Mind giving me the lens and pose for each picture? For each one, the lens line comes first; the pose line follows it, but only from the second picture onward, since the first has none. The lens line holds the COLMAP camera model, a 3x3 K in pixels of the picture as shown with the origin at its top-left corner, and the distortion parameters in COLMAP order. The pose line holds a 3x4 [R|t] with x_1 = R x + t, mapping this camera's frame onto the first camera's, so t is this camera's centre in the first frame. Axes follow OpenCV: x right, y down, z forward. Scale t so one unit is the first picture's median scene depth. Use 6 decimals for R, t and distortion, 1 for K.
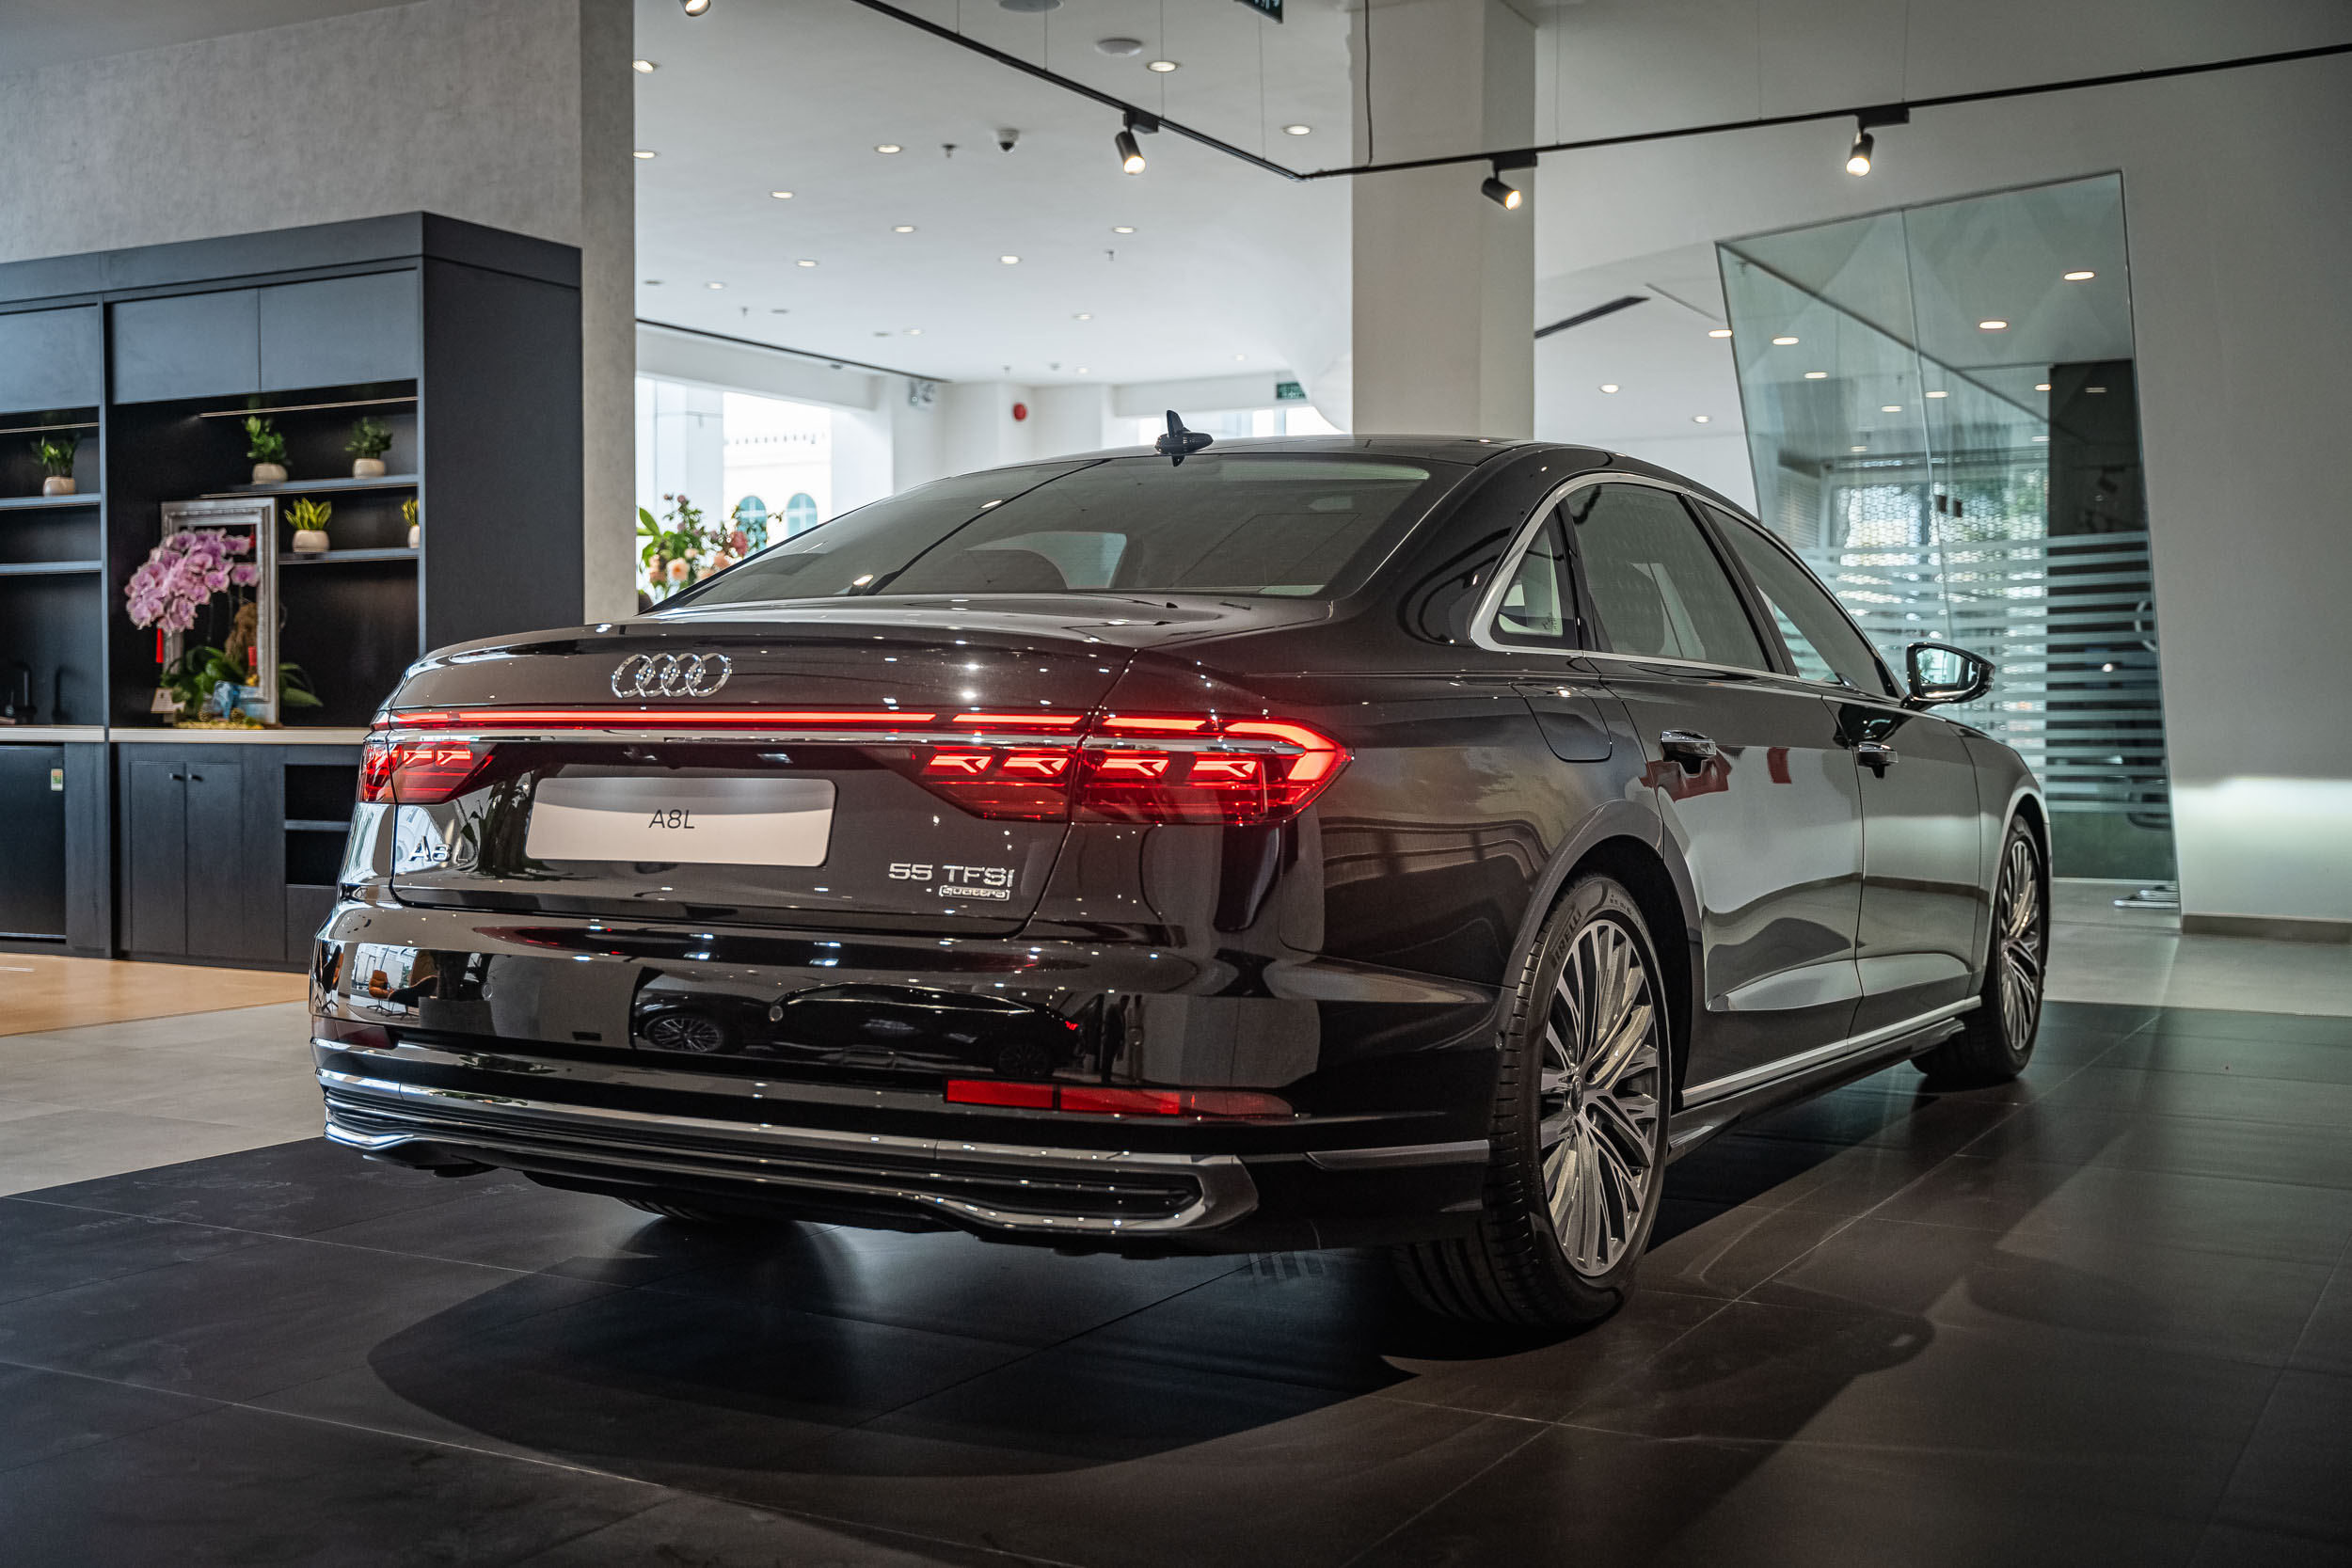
lens RADIAL K [[2571.0, 0, 1176.0], [0, 2571.0, 784.0], [0, 0, 1]] dist [-0.025115, 0.149473]
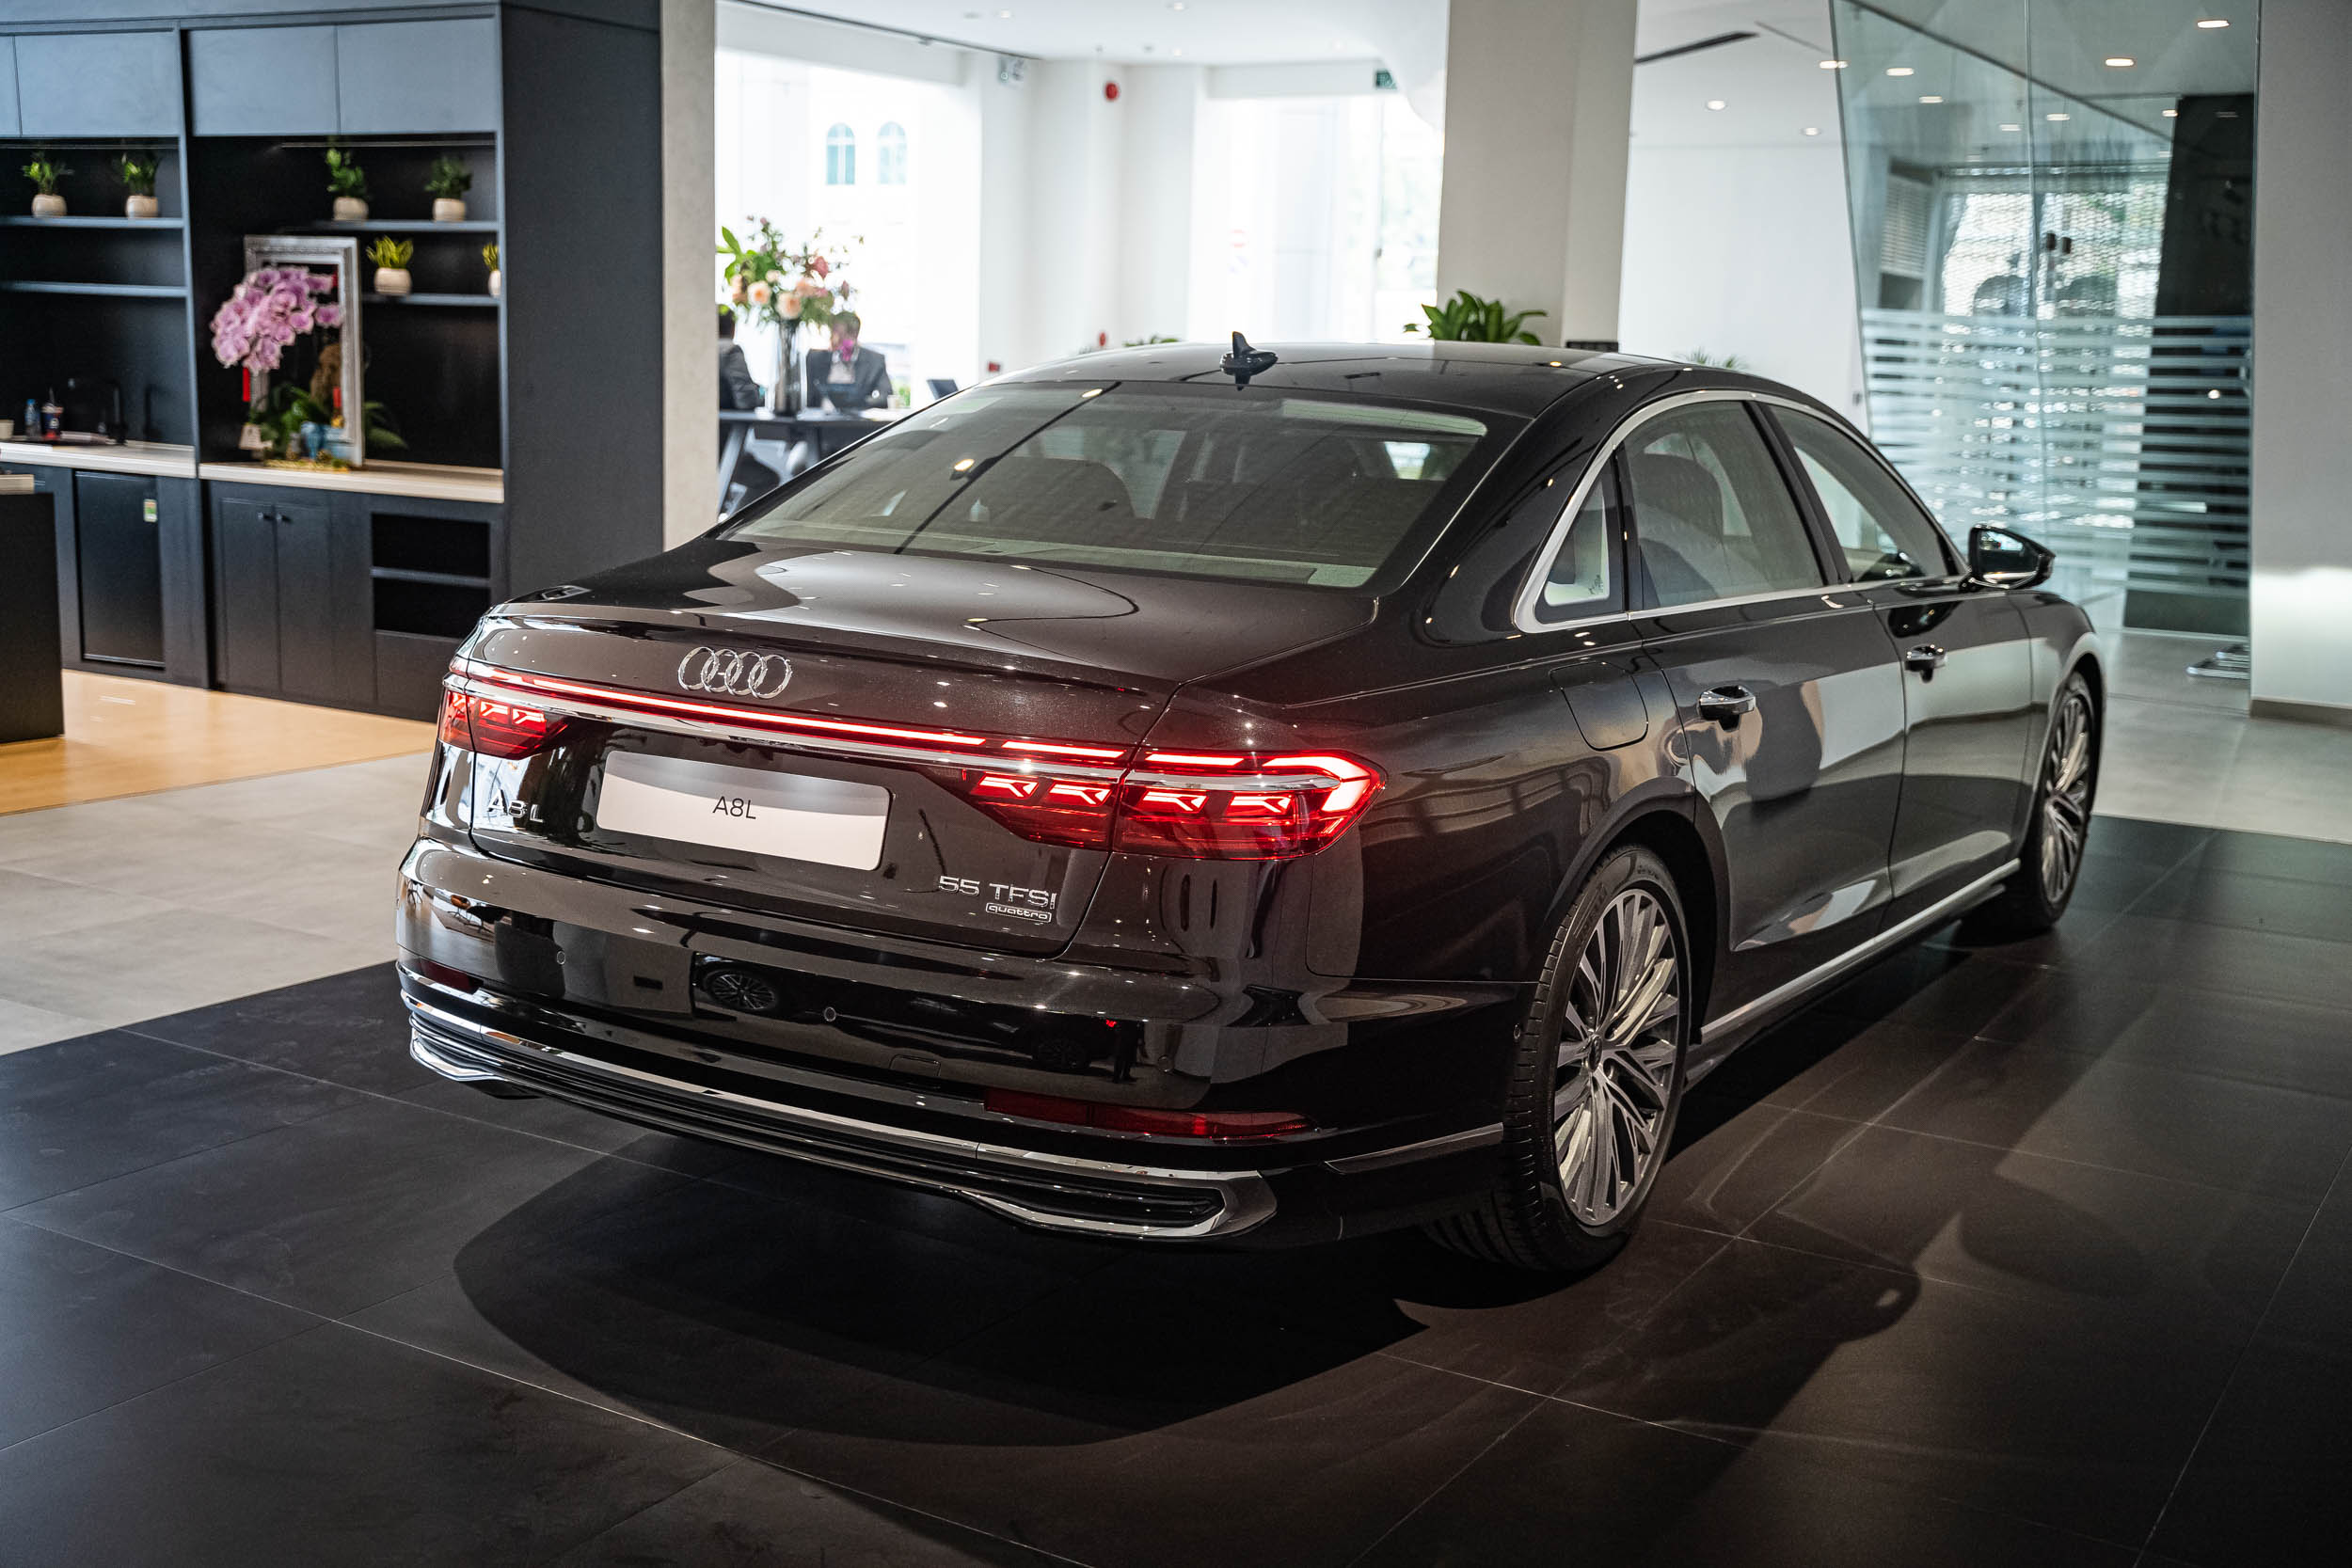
lens RADIAL K [[2567.3, 0, 1181.4], [0, 2567.3, 809.2], [0, 0, 1]] dist [-0.014153, 0.130131]
pose [[0.998975, 0.035621, -0.027941, 0.009932], [-0.030846, 0.987300, 0.155843, -0.101998], [0.033138, -0.154822, 0.987387, -0.018232]]
